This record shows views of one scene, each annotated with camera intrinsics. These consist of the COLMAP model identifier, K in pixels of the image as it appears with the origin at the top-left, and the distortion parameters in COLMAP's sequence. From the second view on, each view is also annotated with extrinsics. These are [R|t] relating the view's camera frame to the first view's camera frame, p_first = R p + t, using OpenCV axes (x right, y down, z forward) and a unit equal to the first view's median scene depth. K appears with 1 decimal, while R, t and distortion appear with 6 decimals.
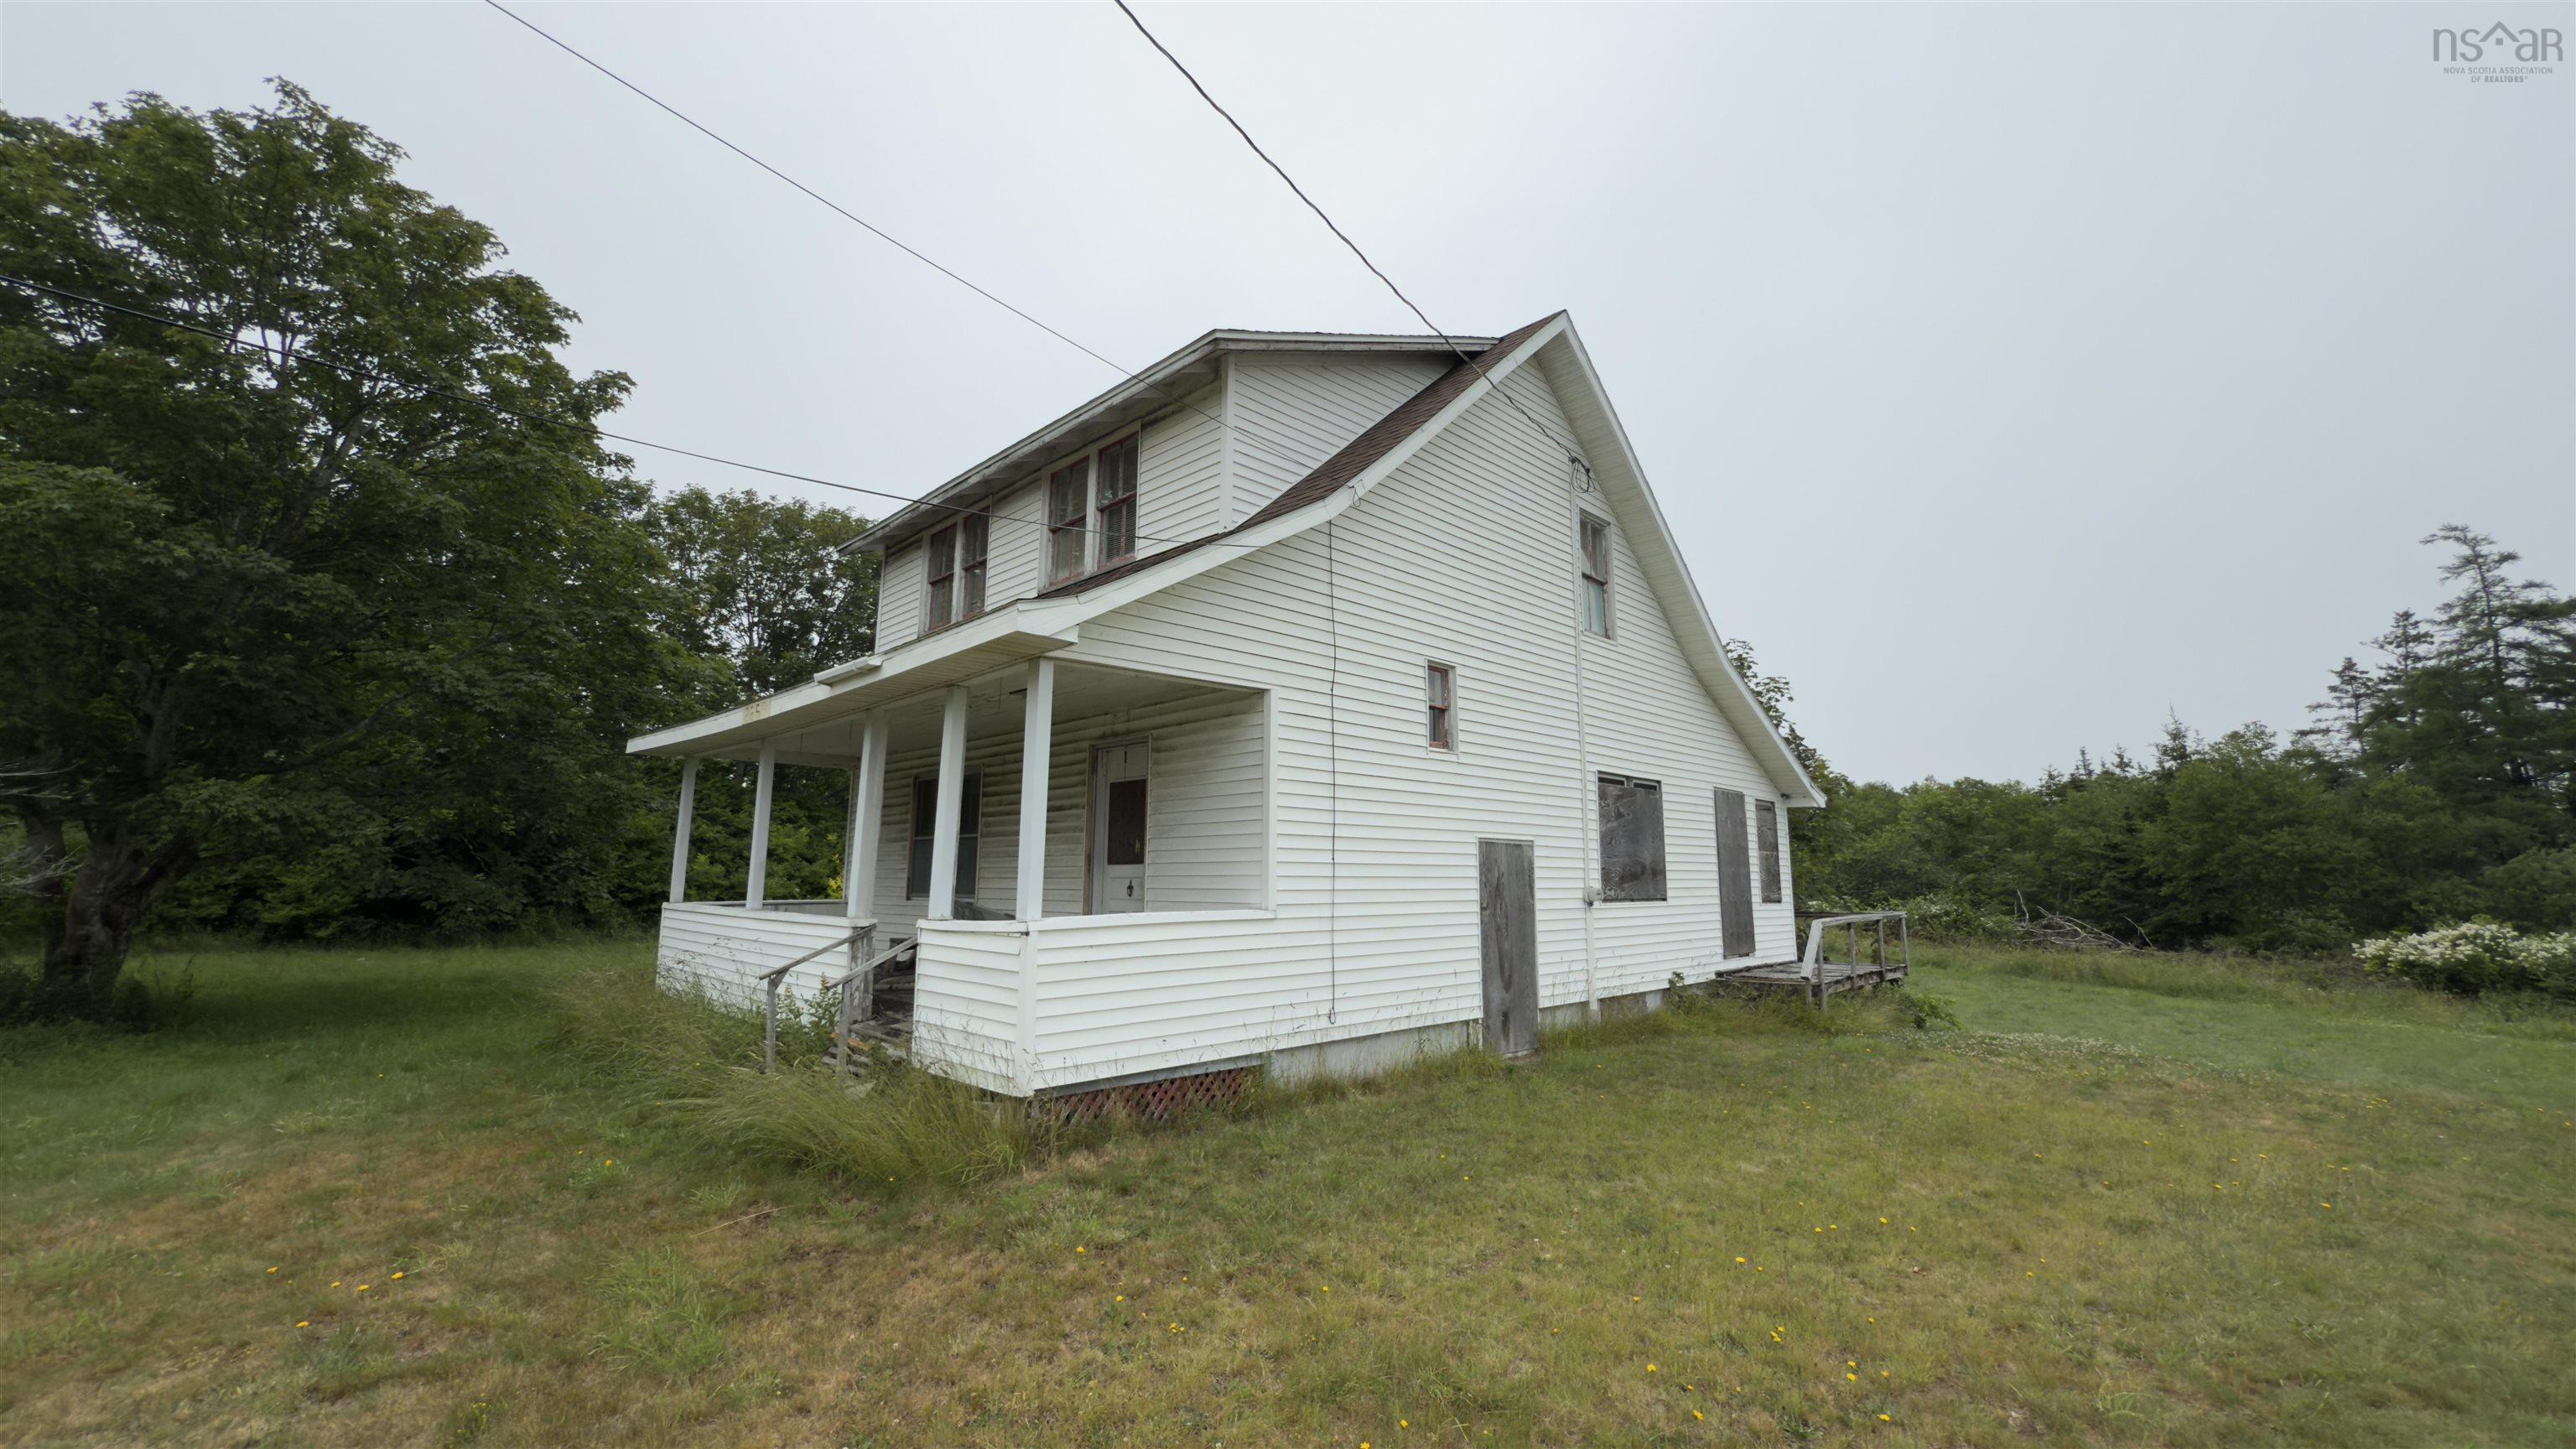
lens RADIAL K [[1024.4, 0, 1290.0], [0, 1024.4, 731.7], [0, 0, 1]] dist [-0.001405, 0.001213]
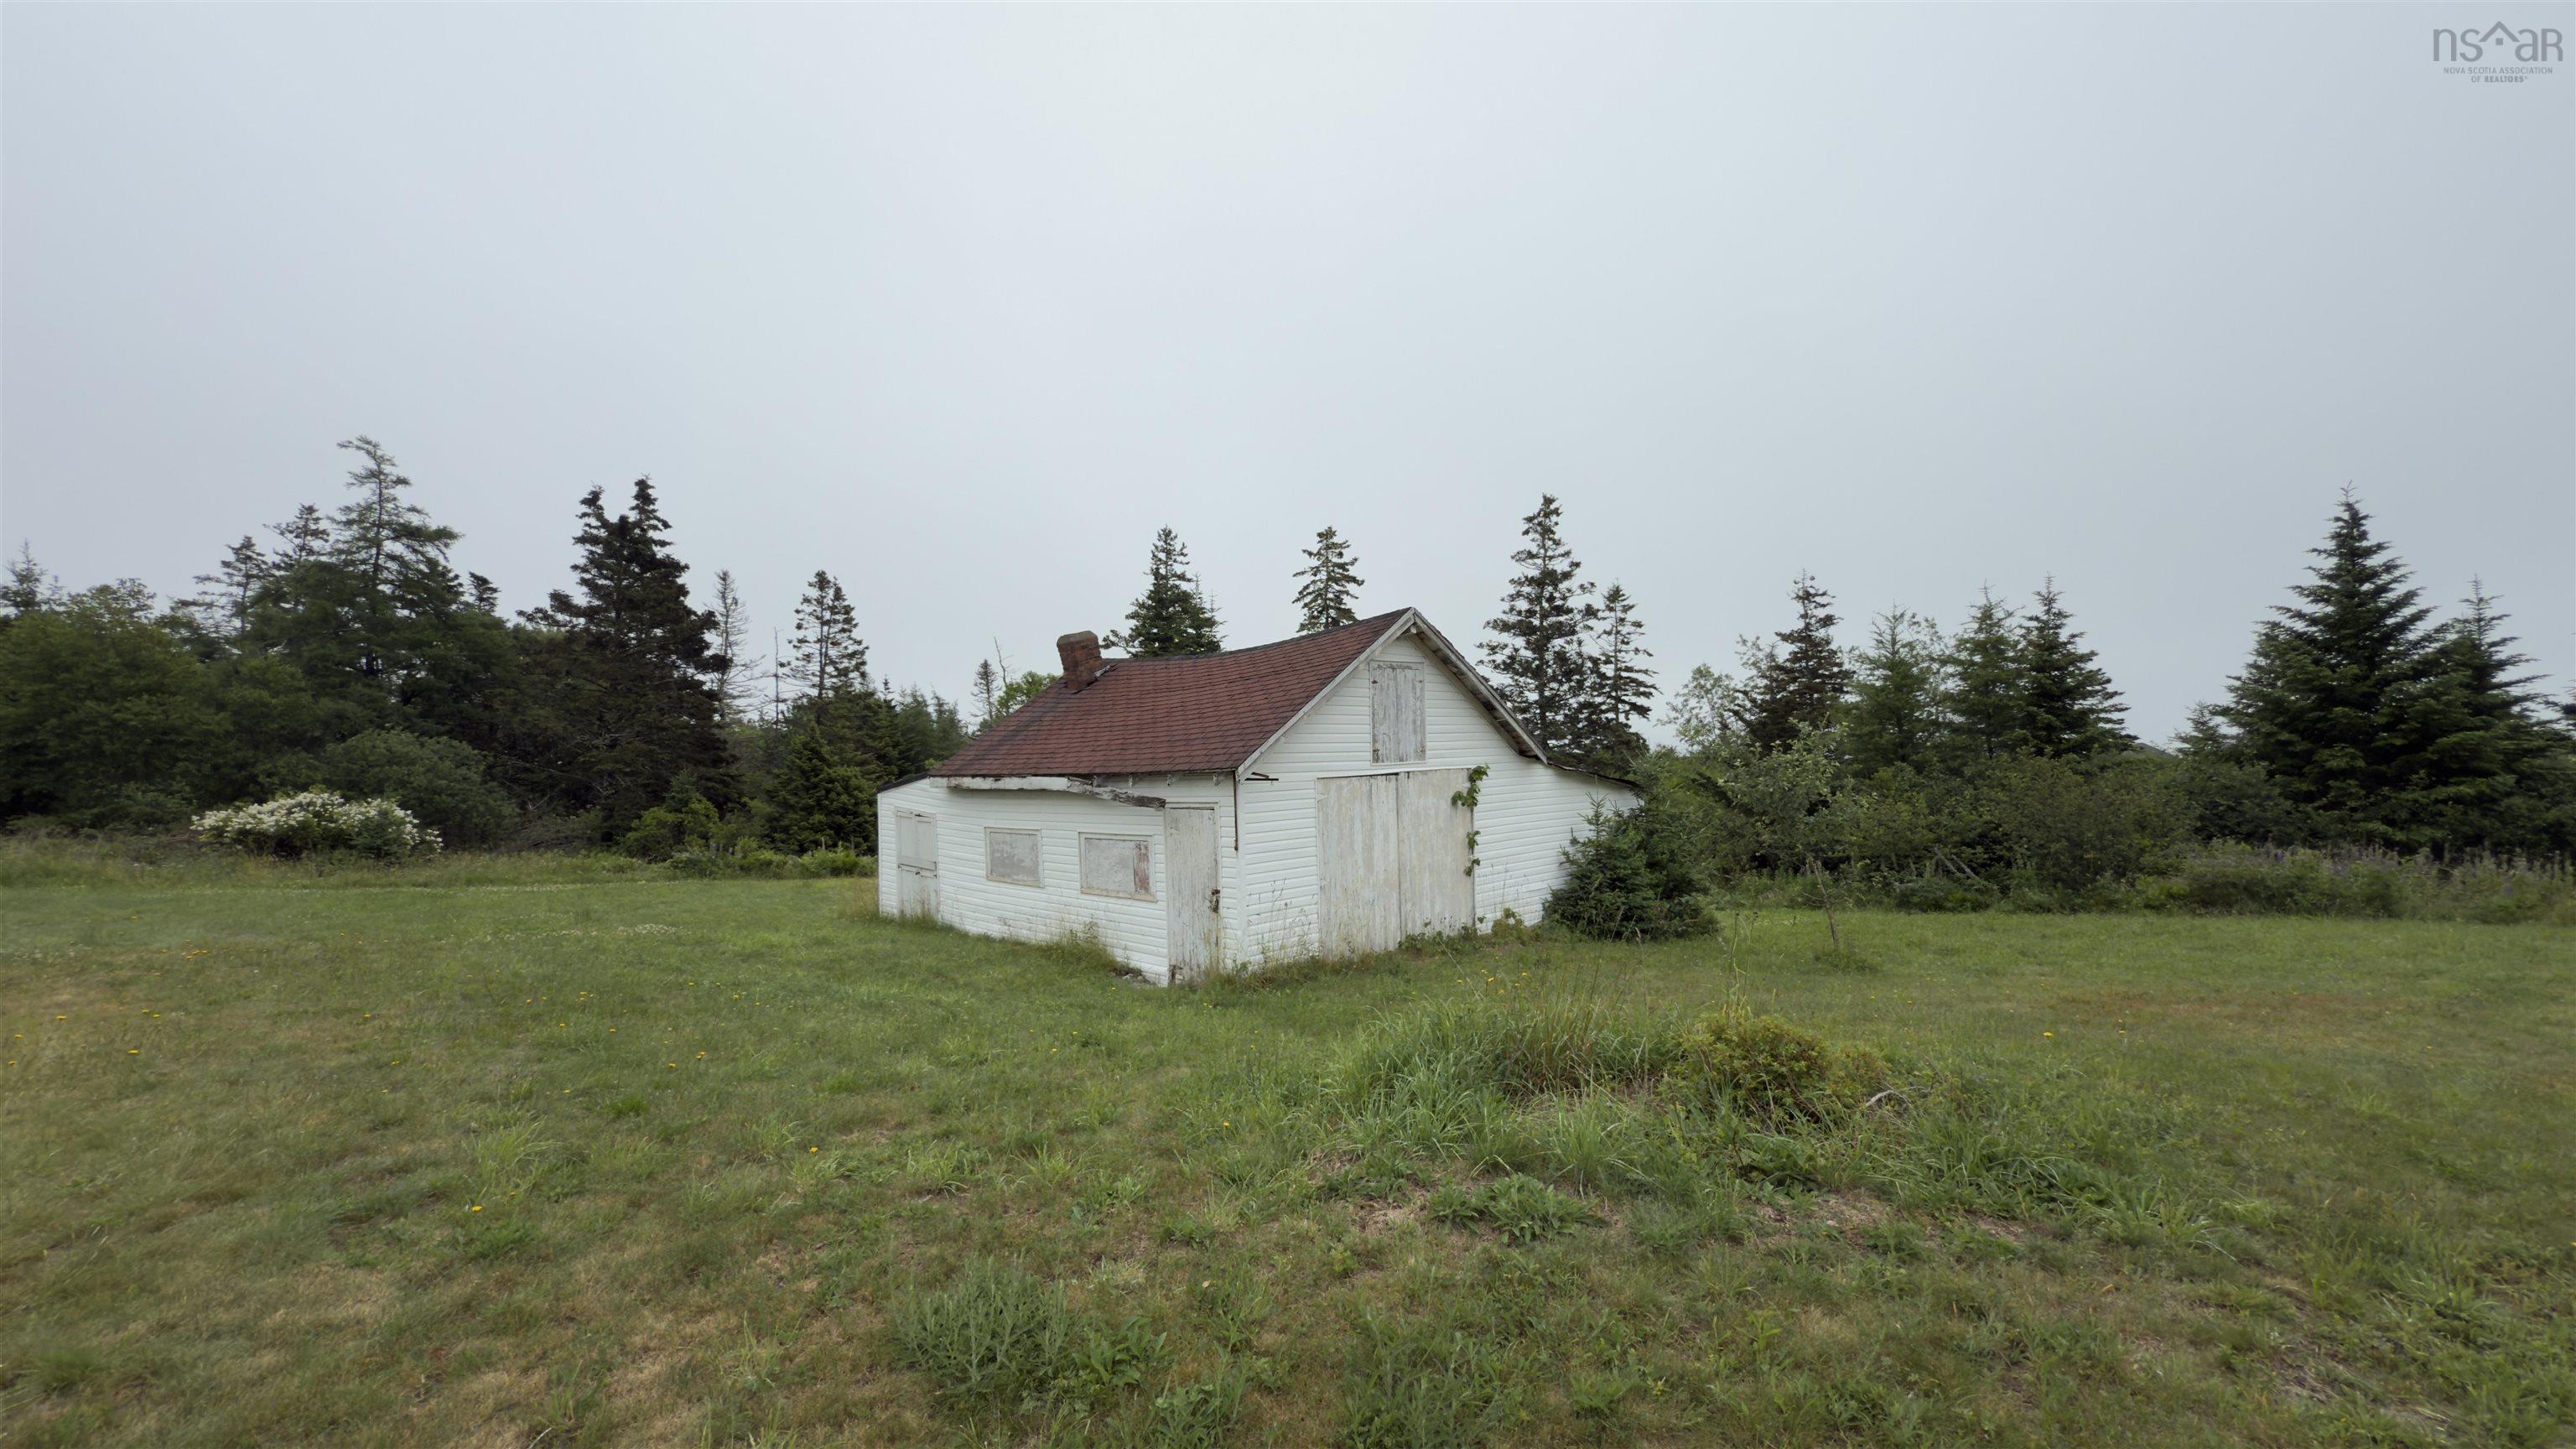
lens RADIAL K [[1024.4, 0, 1292.4], [0, 1024.4, 726.6], [0, 0, 1]] dist [-0.001405, 0.001213]
pose [[-0.044345, 0.048504, 0.997838, 0.004560], [-0.158694, 0.985796, -0.054971, 0.007507], [-0.986331, -0.160789, -0.036017, 0.007024]]
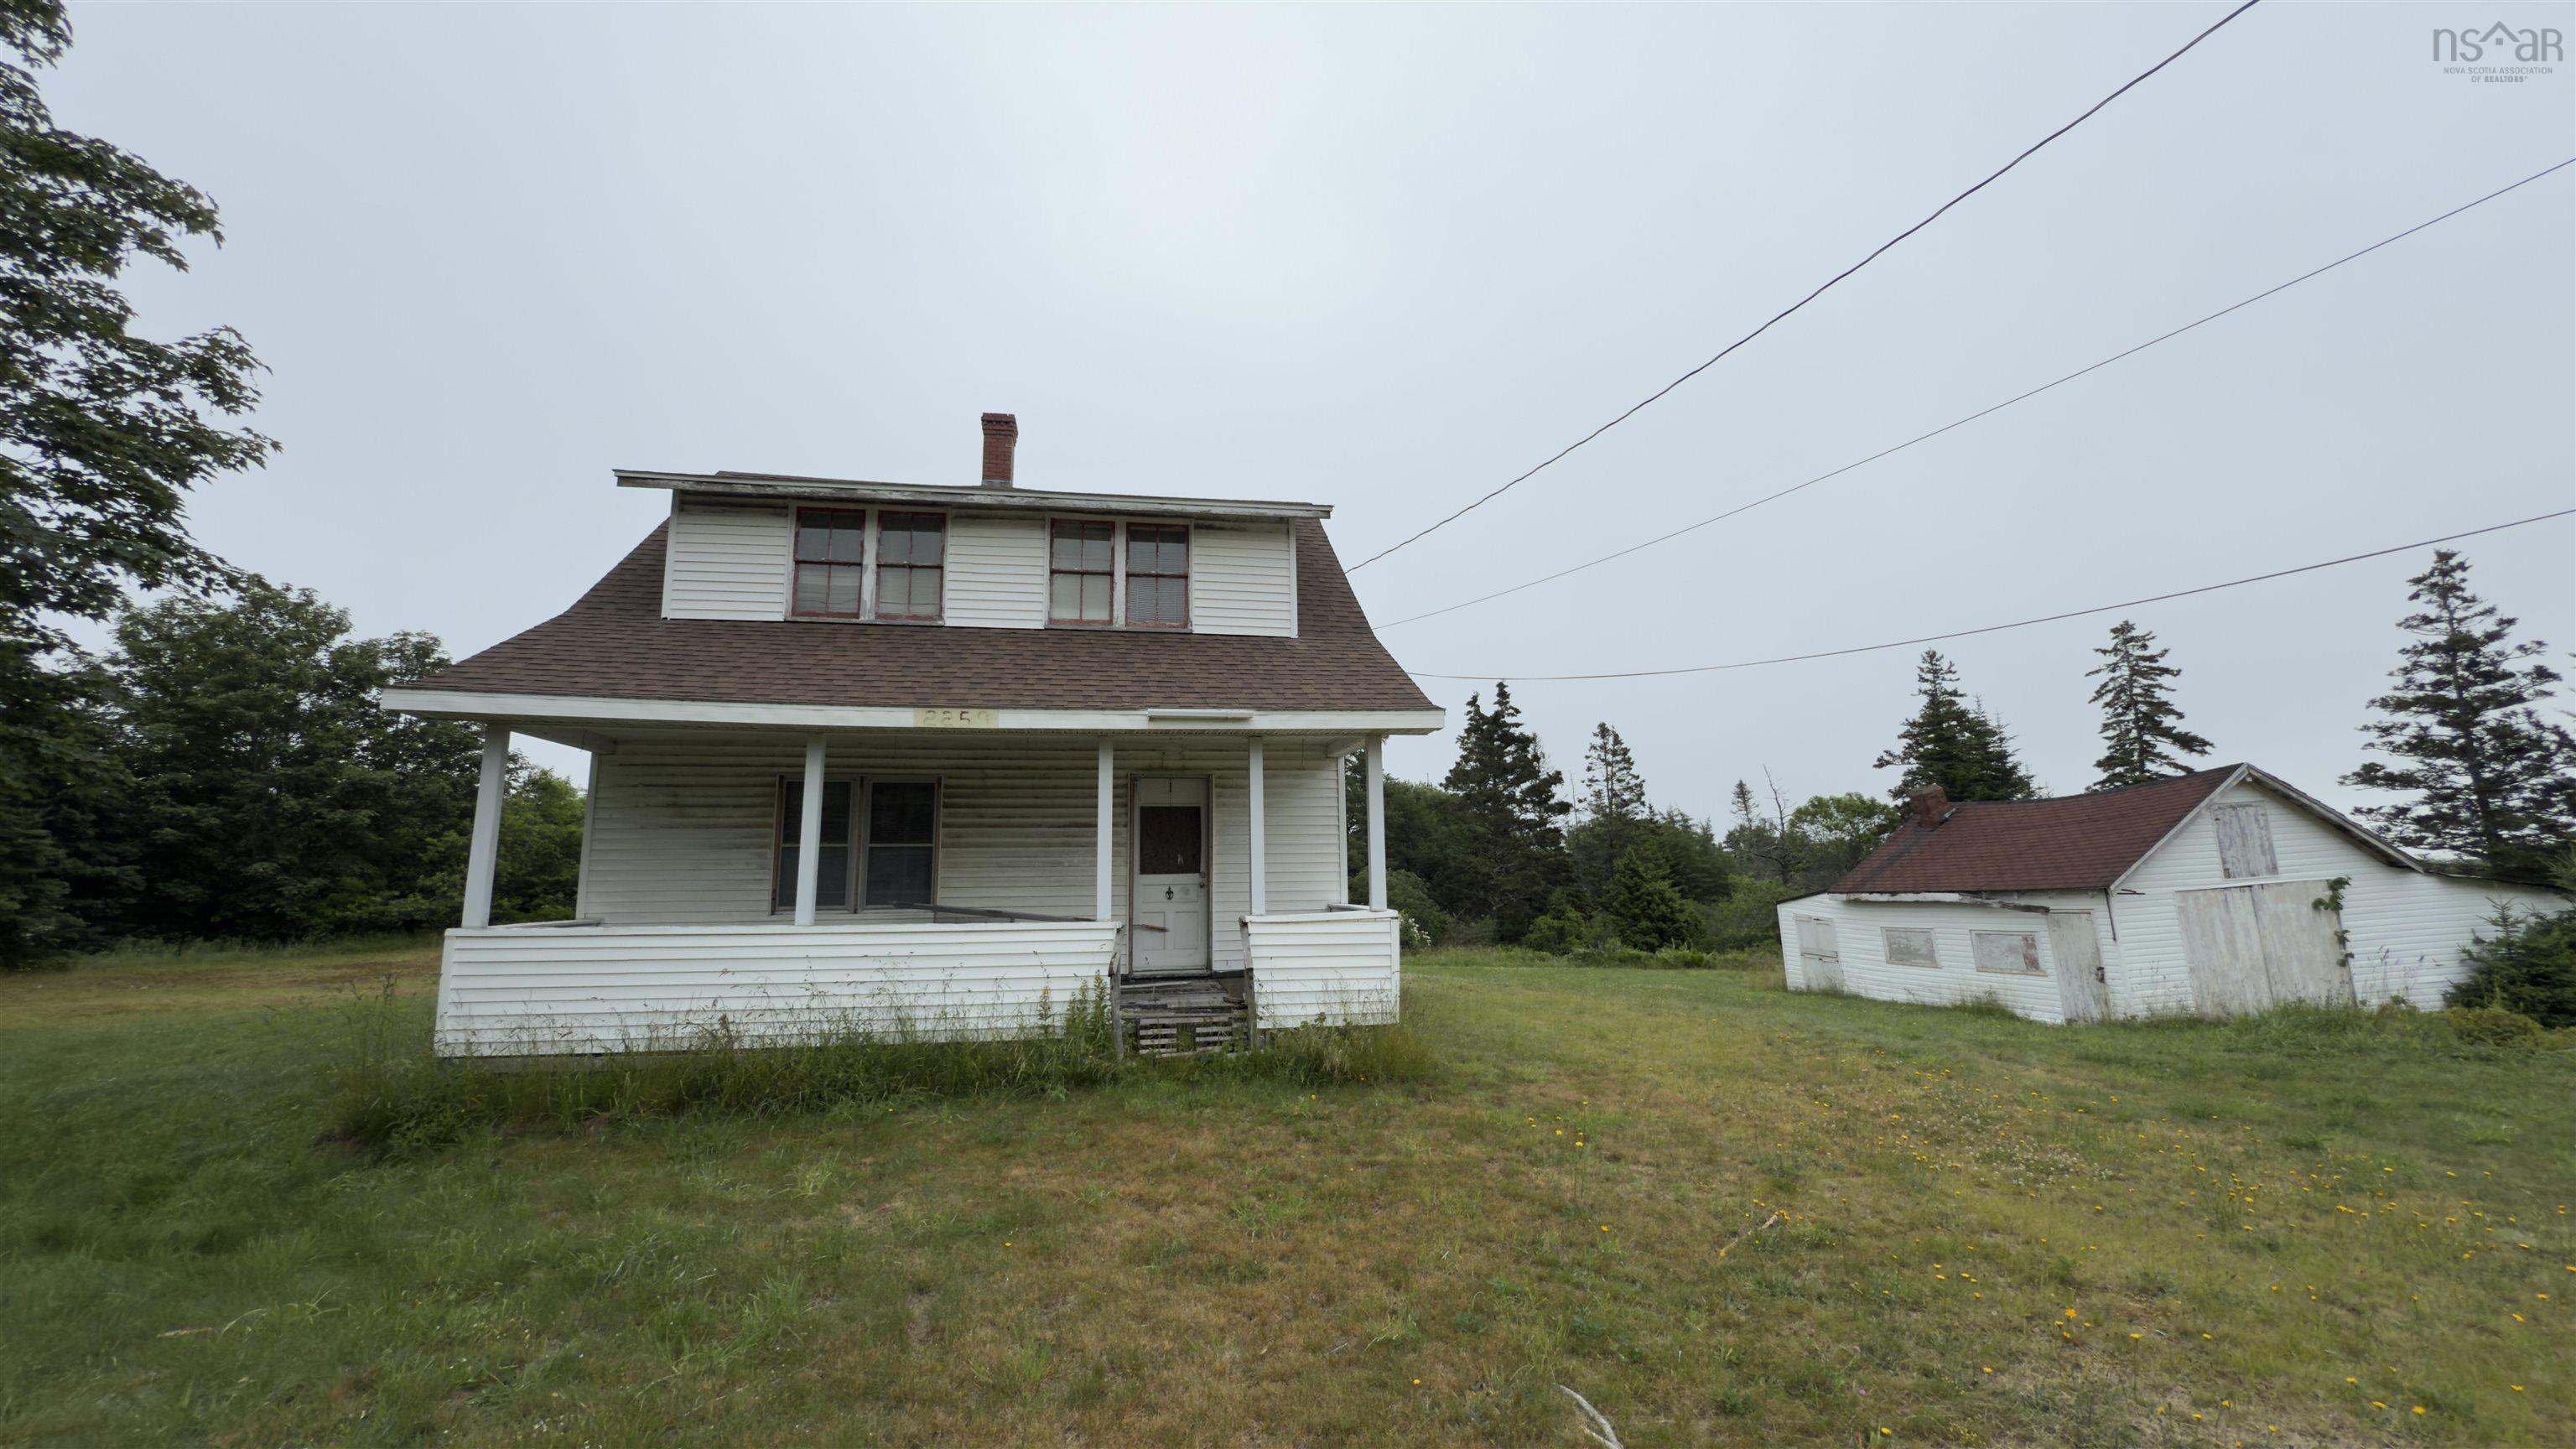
lens RADIAL K [[1024.4, 0, 1282.4], [0, 1024.4, 726.7], [0, 0, 1]] dist [-0.001405, 0.001213]
pose [[0.579543, 0.116745, 0.806536, -0.257730], [-0.105791, 0.992089, -0.067586, 0.005071], [-0.808046, -0.046156, 0.587308, 0.038816]]
